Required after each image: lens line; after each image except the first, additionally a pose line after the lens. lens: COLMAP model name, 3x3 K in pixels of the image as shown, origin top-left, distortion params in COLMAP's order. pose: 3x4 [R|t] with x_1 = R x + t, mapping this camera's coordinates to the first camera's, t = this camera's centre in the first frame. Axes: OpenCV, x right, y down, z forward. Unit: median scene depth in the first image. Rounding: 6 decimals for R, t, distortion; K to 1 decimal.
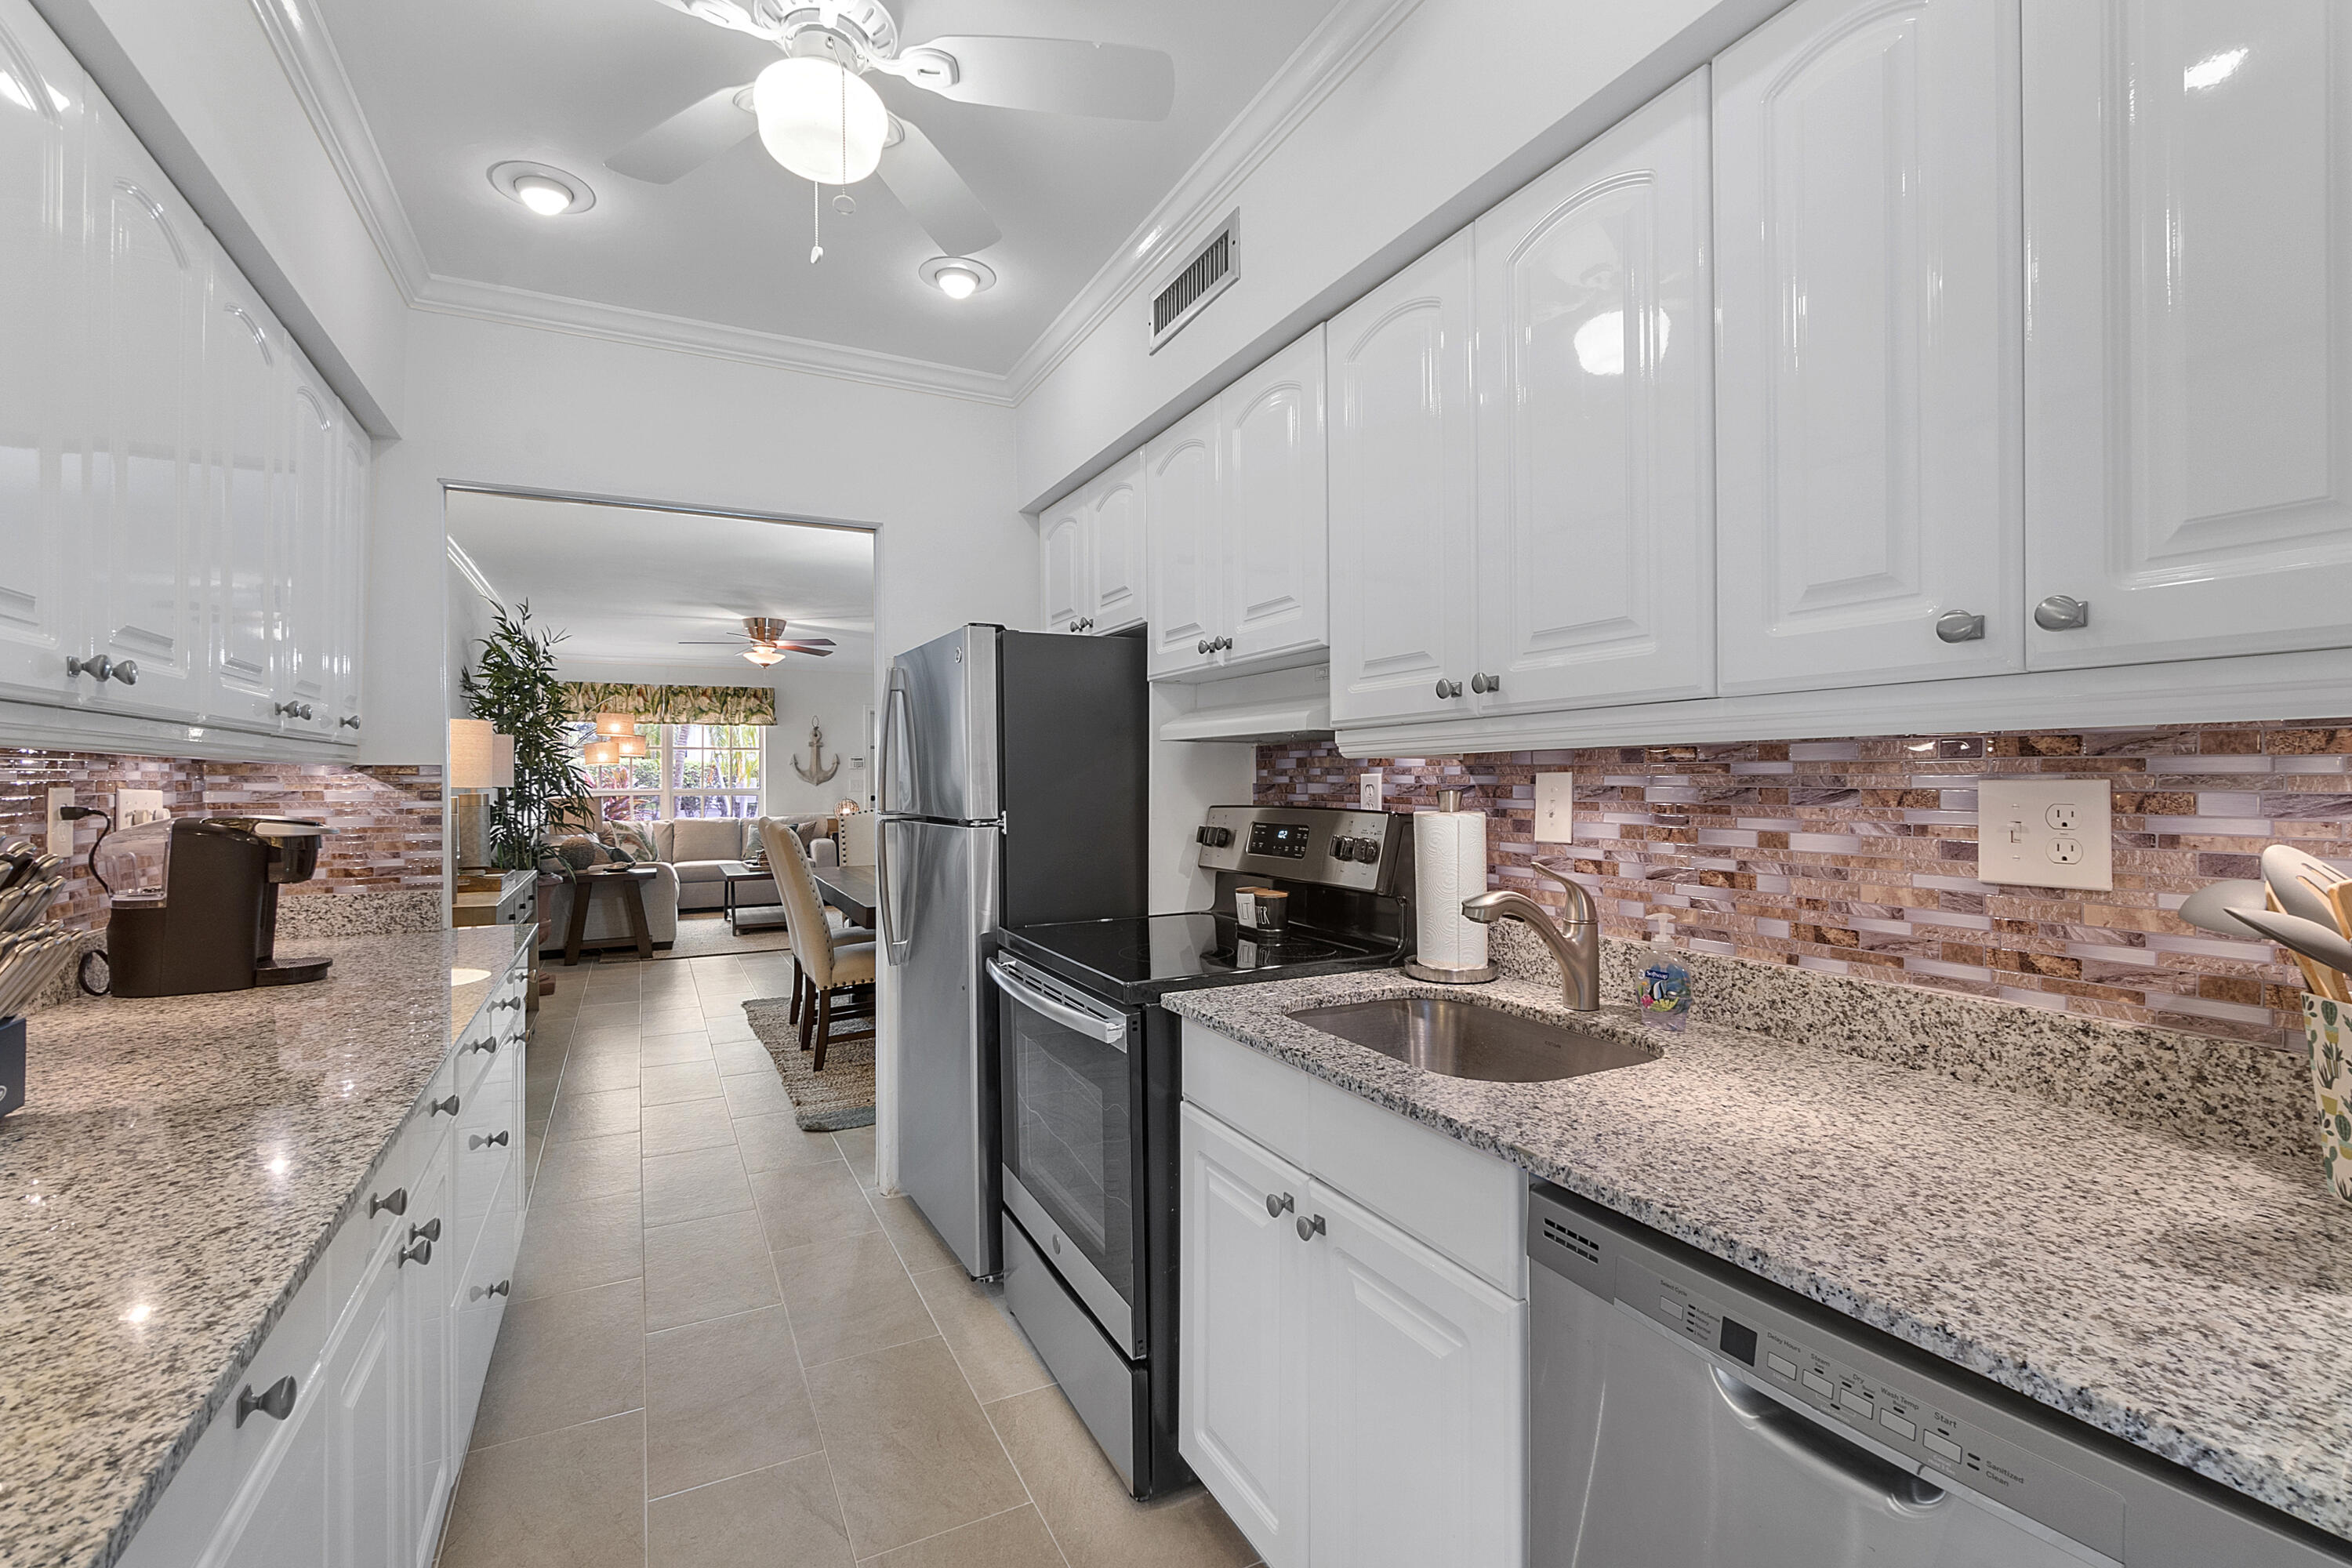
lens RADIAL K [[1028.5, 0, 1158.0], [0, 1028.5, 779.8], [0, 0, 1]] dist [-0.002061, 0.000372]
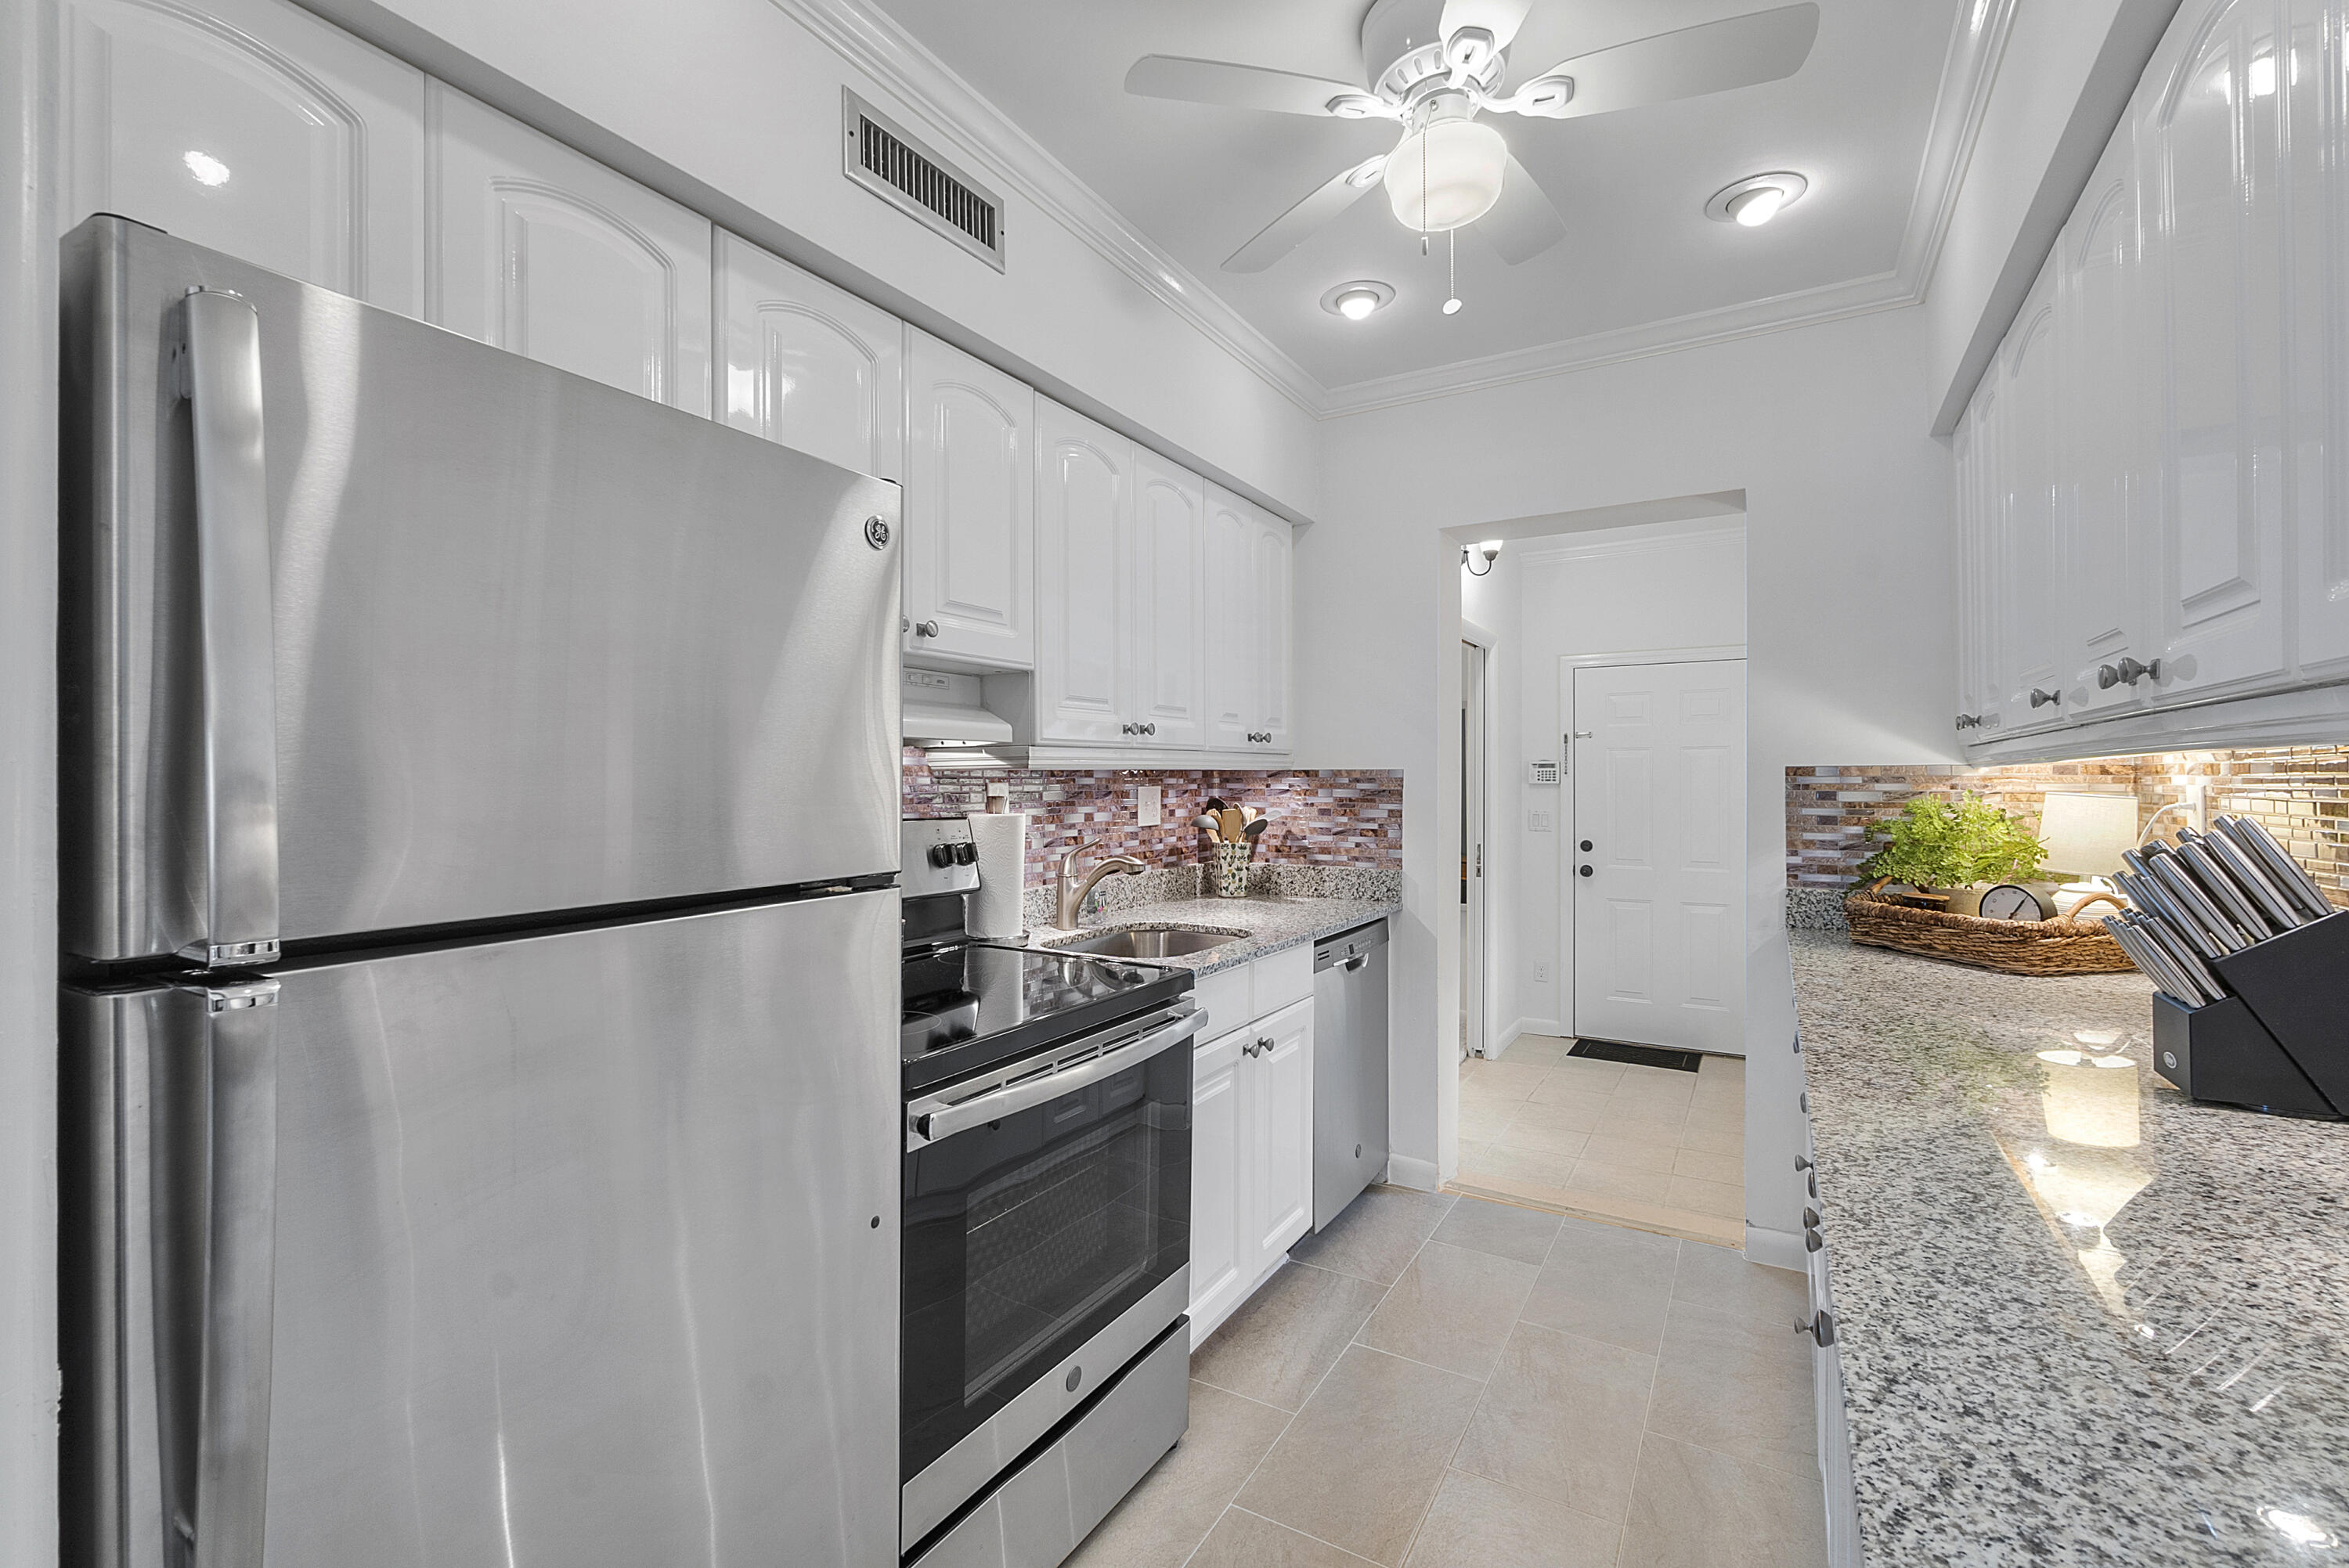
lens RADIAL K [[1027.1, 0, 1165.2], [0, 1027.1, 777.0], [0, 0, 1]] dist [-0.002061, 0.000372]
pose [[-0.535488, 0.009538, 0.844489, -0.750527], [0.007498, 0.999951, -0.006540, -0.003243], [-0.844510, 0.002830, -0.535533, 1.260898]]
